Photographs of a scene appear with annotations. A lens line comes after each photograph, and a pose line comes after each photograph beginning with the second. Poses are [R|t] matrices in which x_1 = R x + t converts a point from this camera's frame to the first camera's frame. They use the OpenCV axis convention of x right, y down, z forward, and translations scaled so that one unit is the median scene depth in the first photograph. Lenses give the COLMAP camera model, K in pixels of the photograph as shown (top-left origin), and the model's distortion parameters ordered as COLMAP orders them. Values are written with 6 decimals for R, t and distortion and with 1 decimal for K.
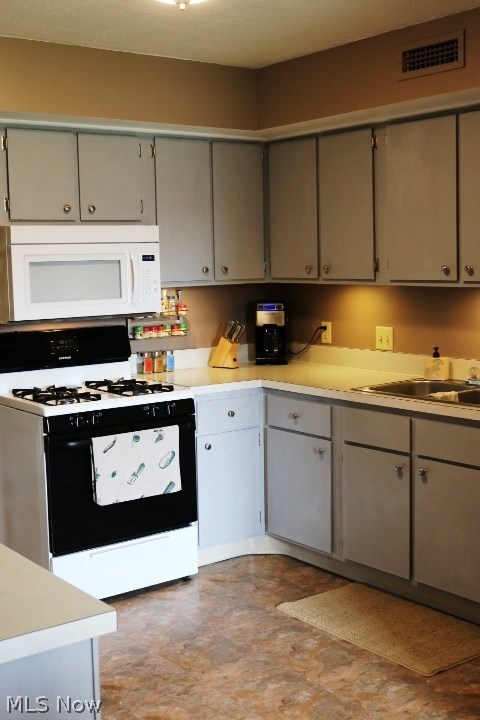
lens RADIAL K [[924.3, 0, 240.0], [0, 924.3, 360.0], [0, 0, 1]] dist [-0.079948, 0.111622]
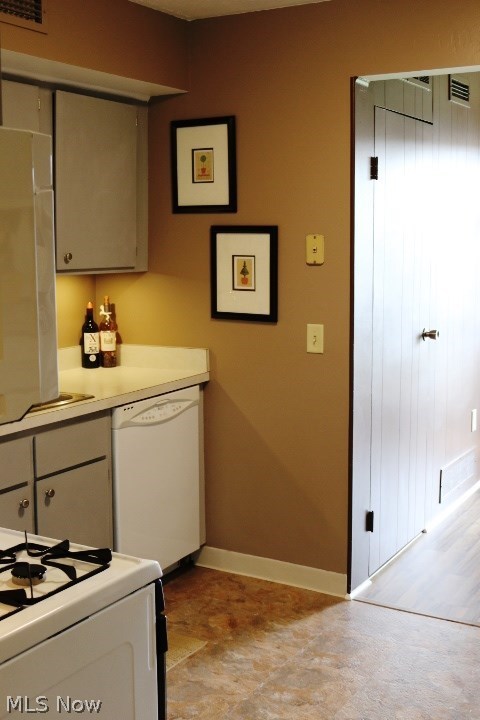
lens RADIAL K [[924.3, 0, 240.0], [0, 924.3, 360.0], [0, 0, 1]] dist [-0.079948, 0.111622]
pose [[-0.379171, -0.099563, 0.919955, -0.567981], [0.110169, 0.982266, 0.151714, -0.097592], [-0.918745, 0.158876, -0.361478, 0.988943]]
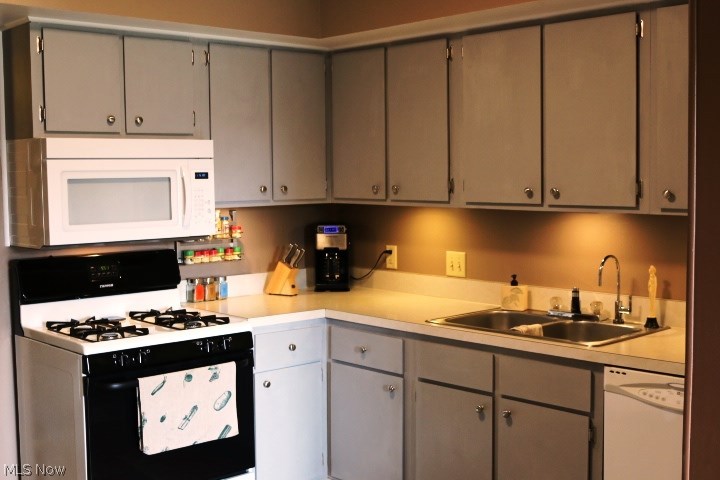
lens RADIAL K [[924.3, 0, 364.2], [0, 924.3, 249.1], [0, 0, 1]] dist [-0.079948, 0.111622]
pose [[0.995566, 0.004138, 0.093971, -0.025623], [-0.001538, 0.999614, -0.027733, -0.013933], [-0.094050, 0.027465, 0.995189, 0.089278]]
